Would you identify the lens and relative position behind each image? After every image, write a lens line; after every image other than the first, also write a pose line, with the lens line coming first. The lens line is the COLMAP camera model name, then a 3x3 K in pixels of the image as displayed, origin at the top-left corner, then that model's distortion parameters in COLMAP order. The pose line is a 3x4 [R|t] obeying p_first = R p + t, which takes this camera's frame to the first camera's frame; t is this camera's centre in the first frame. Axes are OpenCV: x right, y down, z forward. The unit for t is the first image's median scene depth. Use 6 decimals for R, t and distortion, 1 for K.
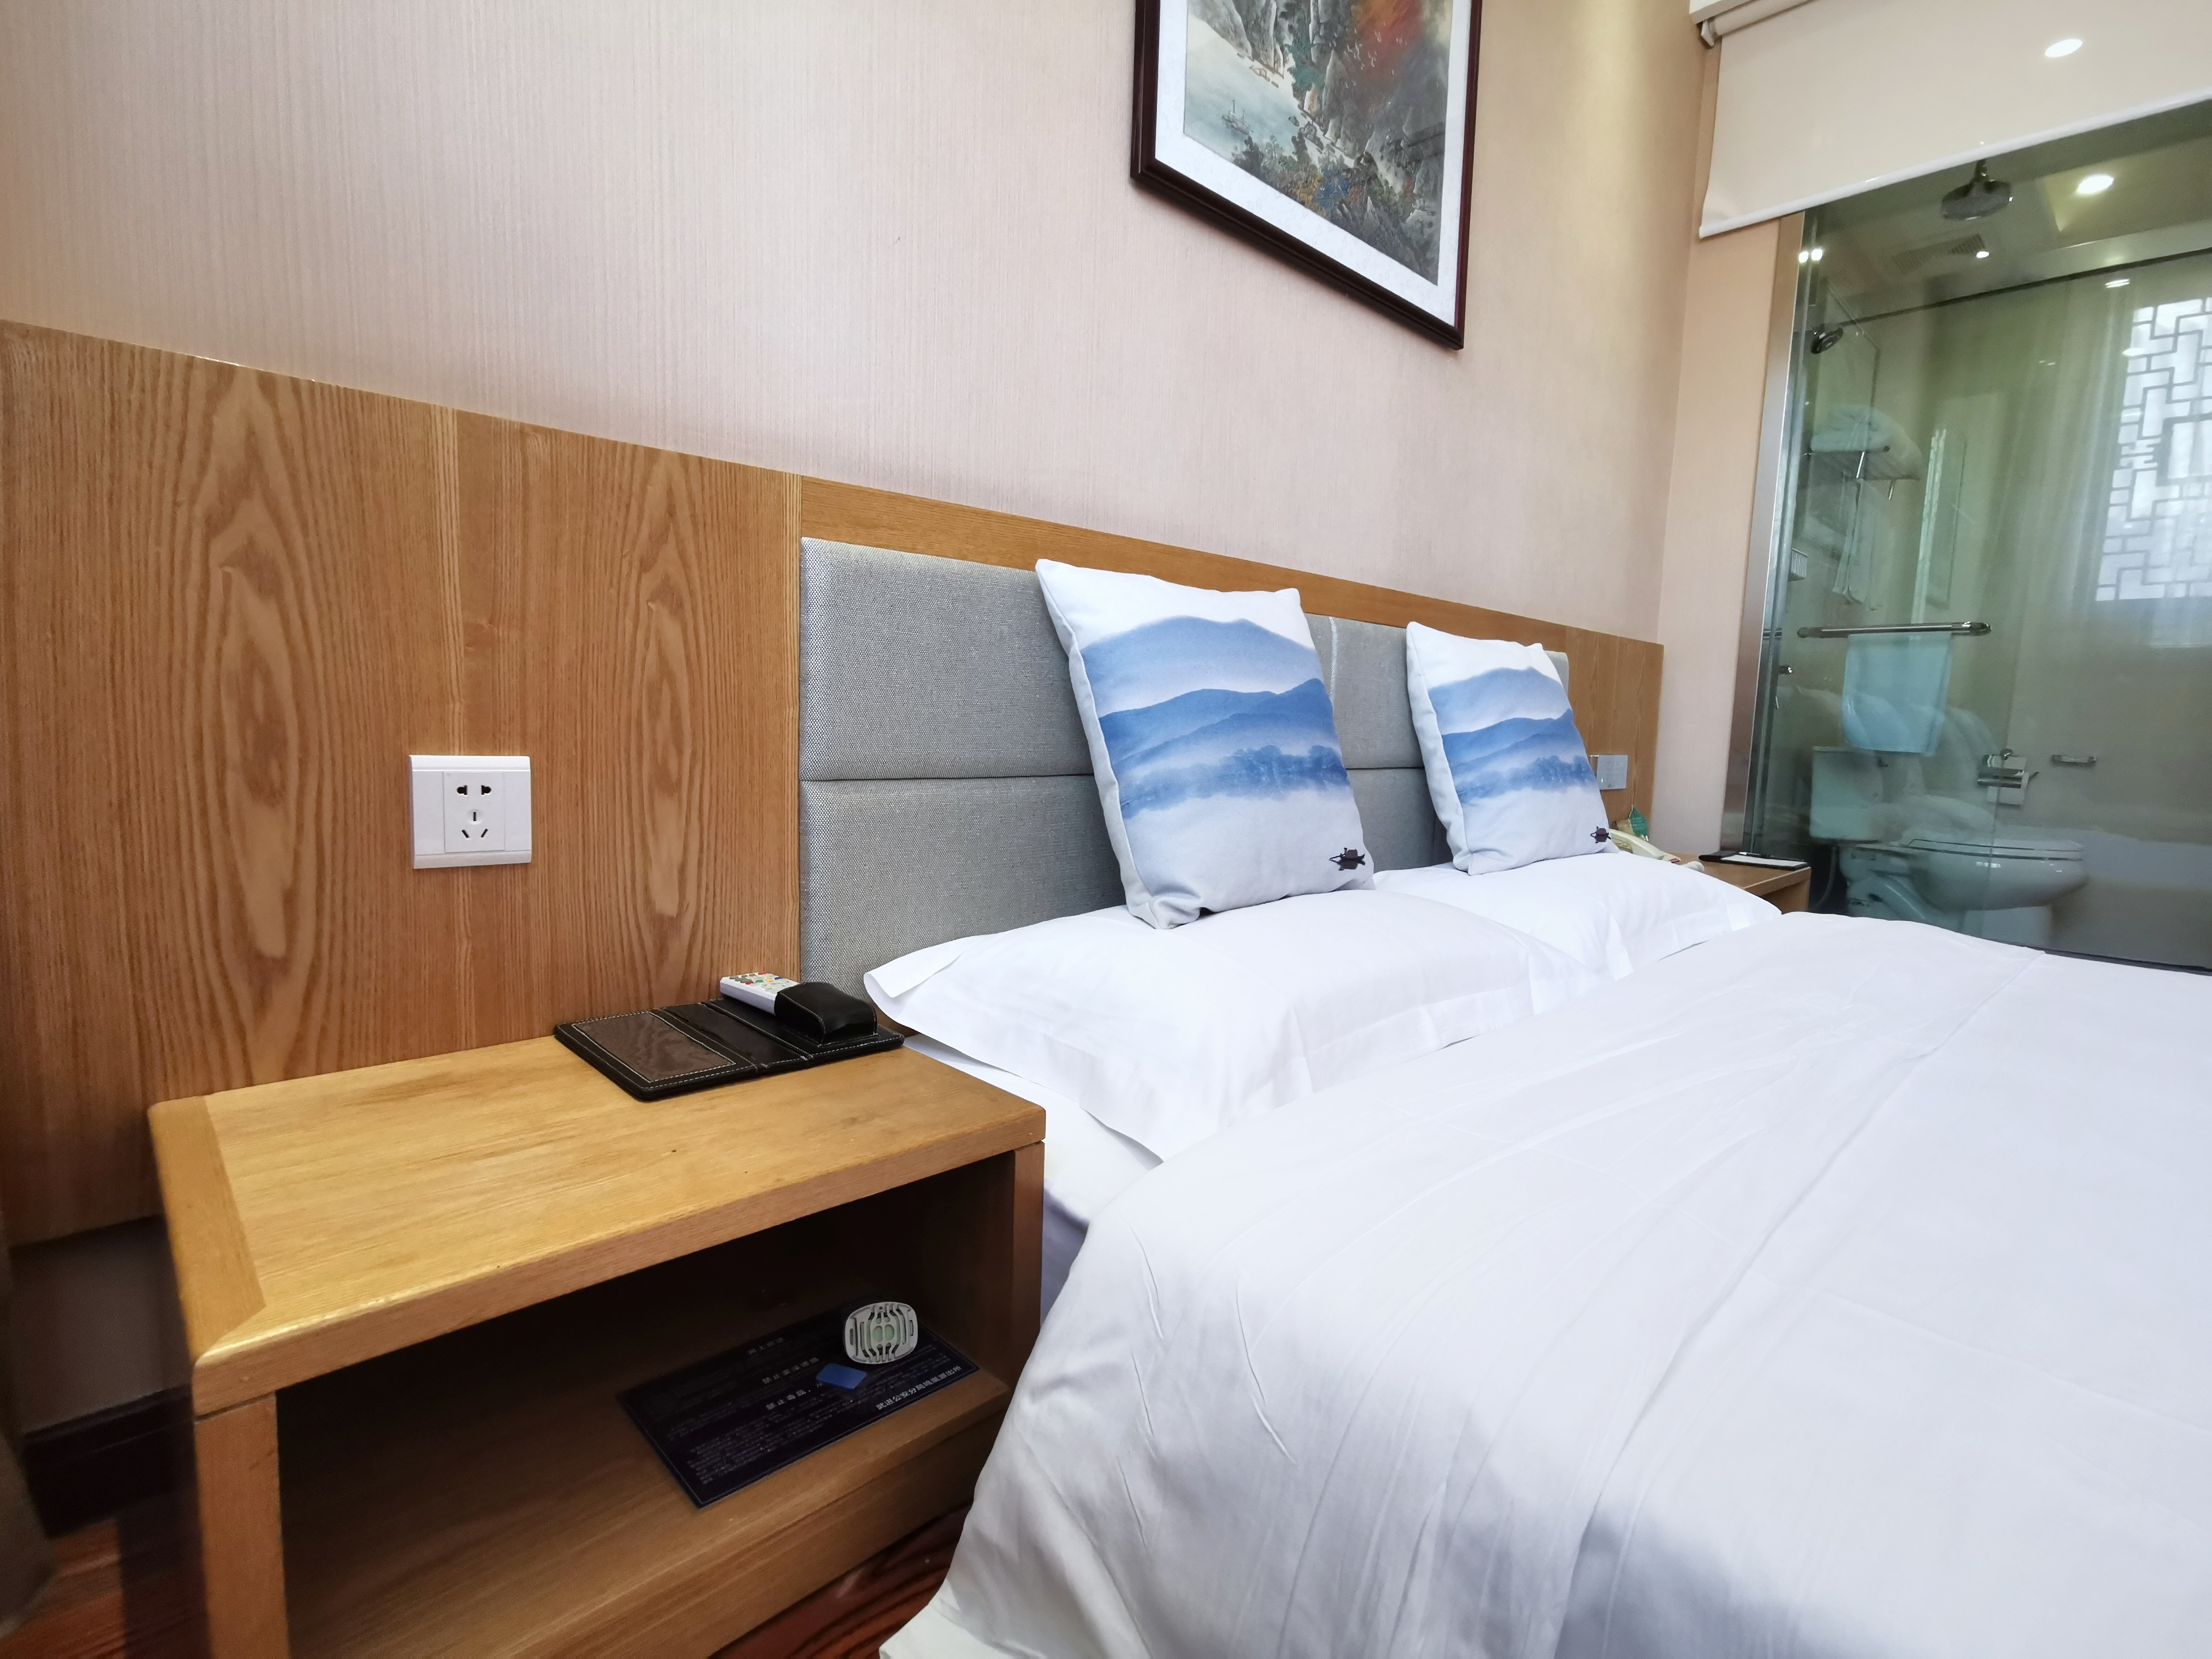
lens RADIAL K [[1080.3, 0, 1106.0], [0, 1080.3, 829.5], [0, 0, 1]] dist [-0.001801, 0.008469]
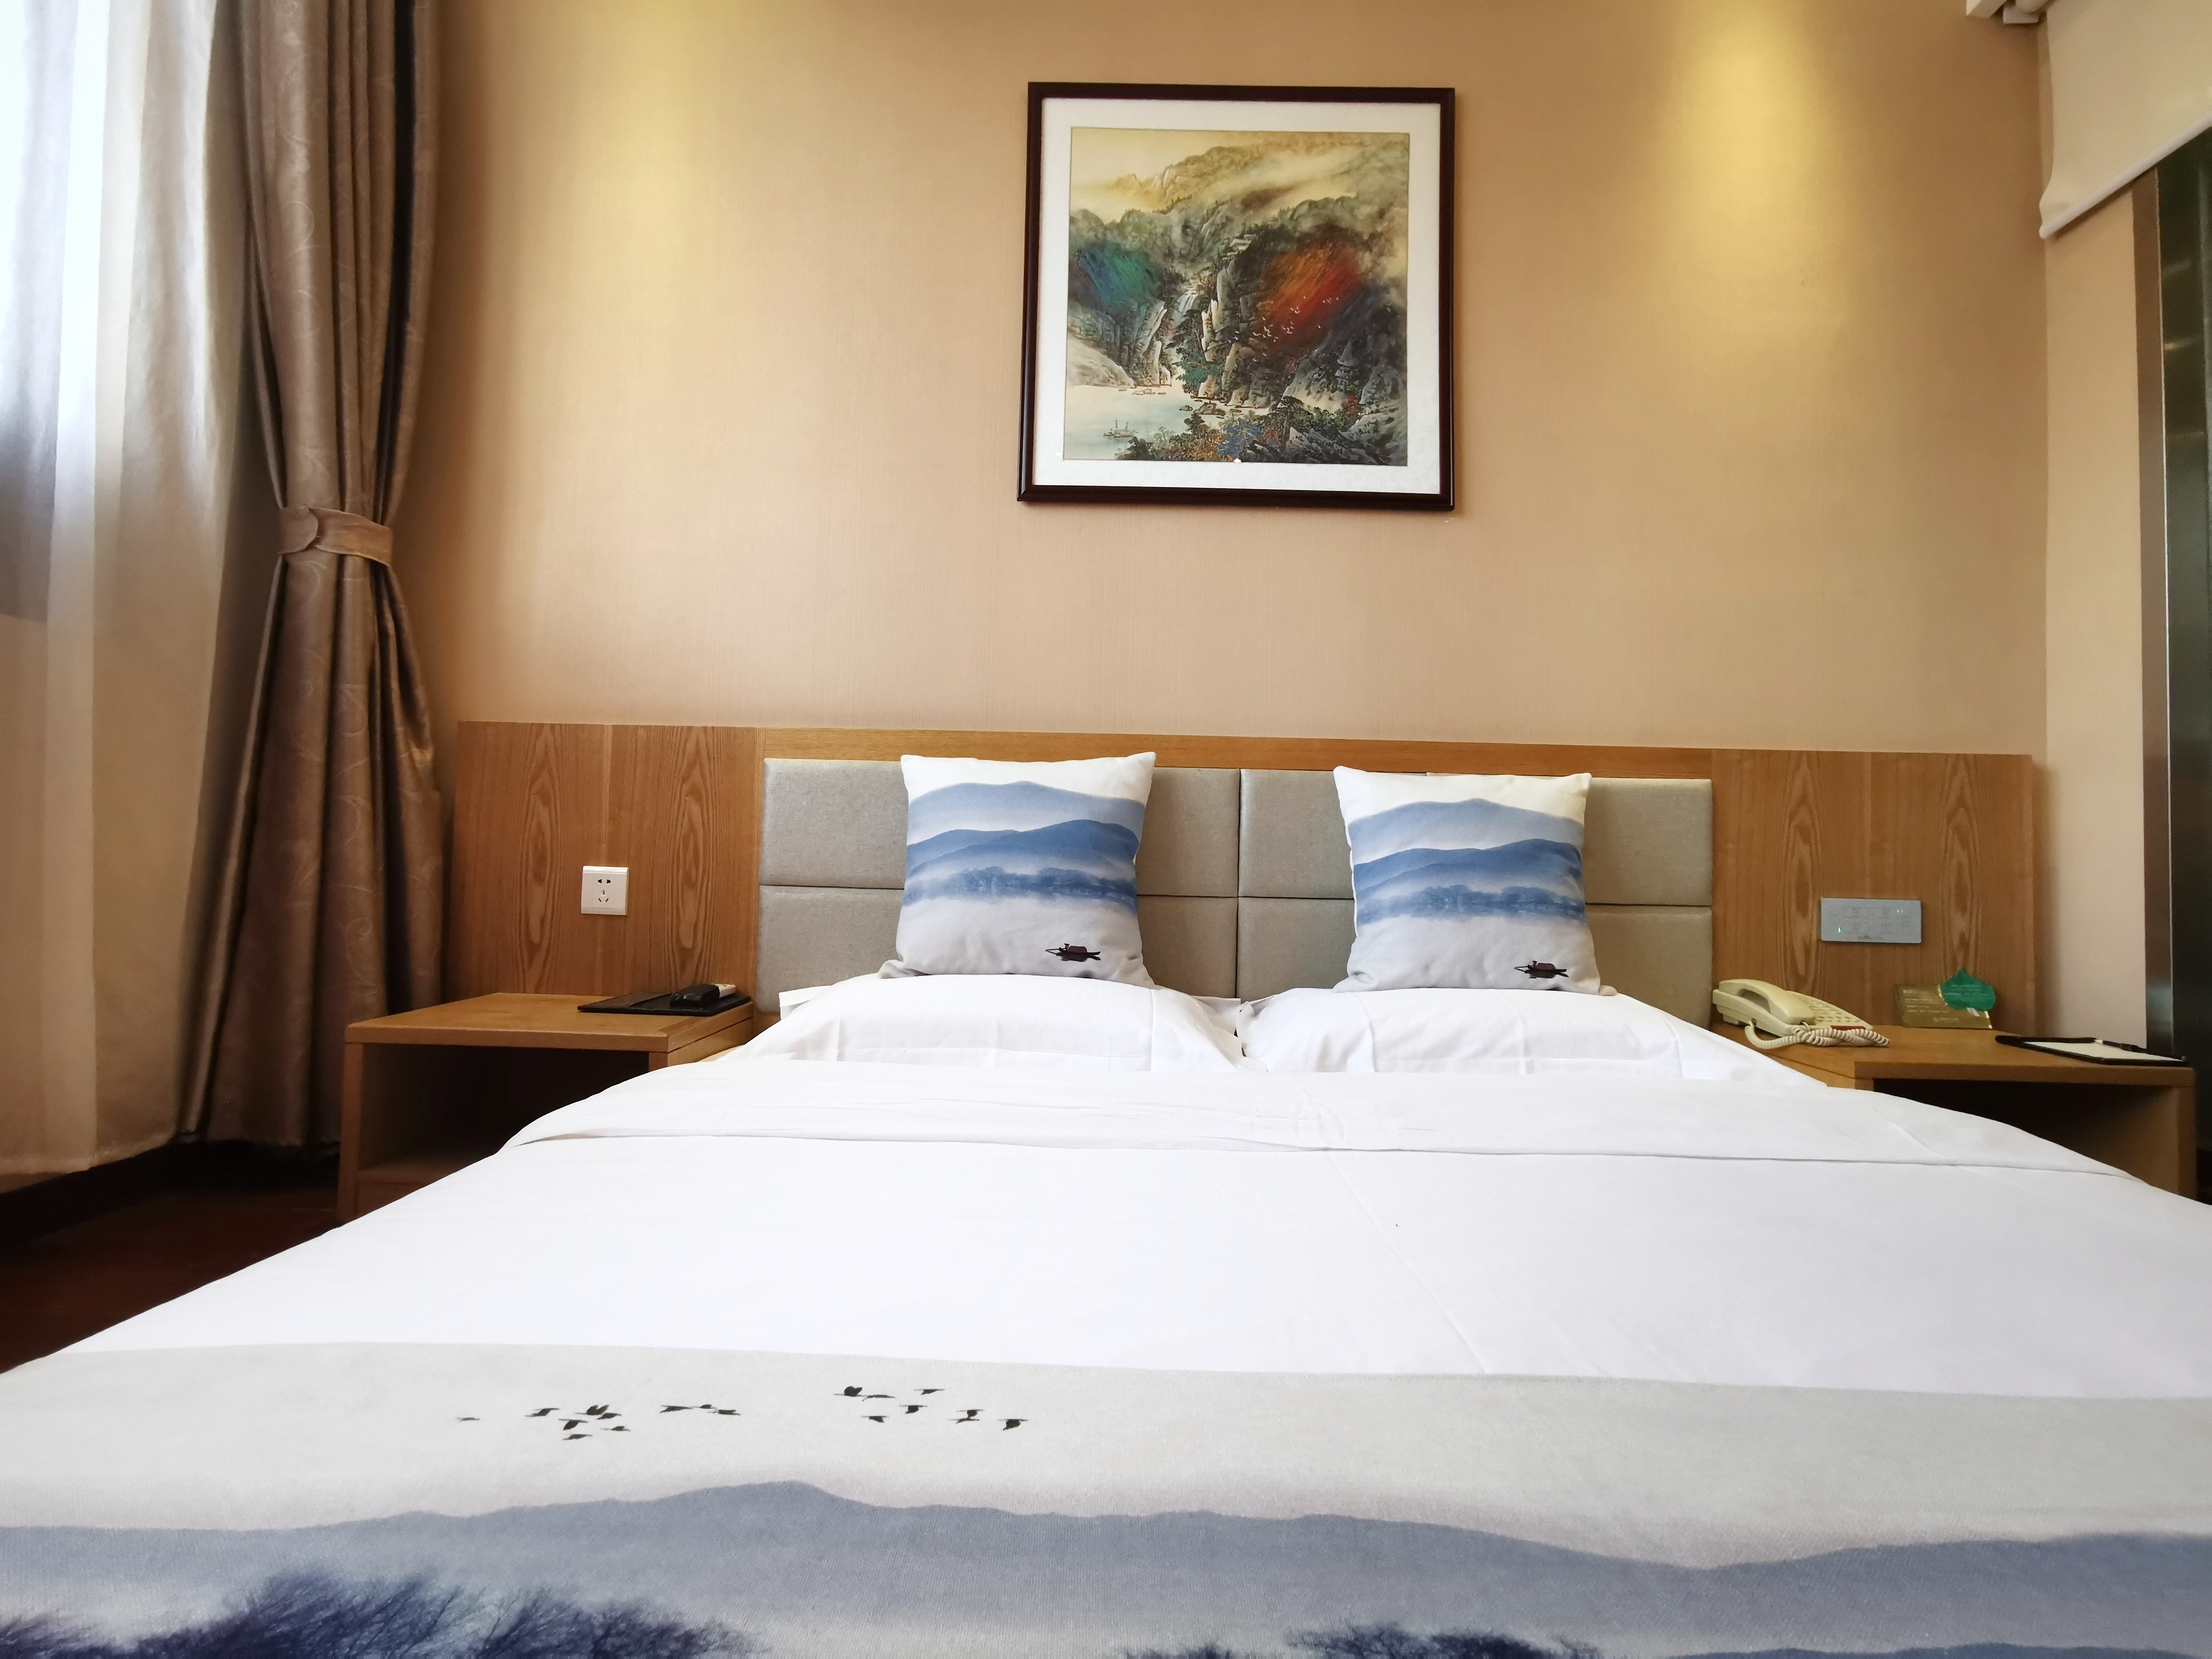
lens RADIAL K [[1080.3, 0, 1106.0], [0, 1080.3, 829.5], [0, 0, 1]] dist [-0.001801, 0.008469]
pose [[0.708650, -0.030278, -0.704911, 1.335349], [-0.073486, 0.990478, -0.116420, 0.032400], [0.701723, 0.134302, 0.699677, 0.080345]]
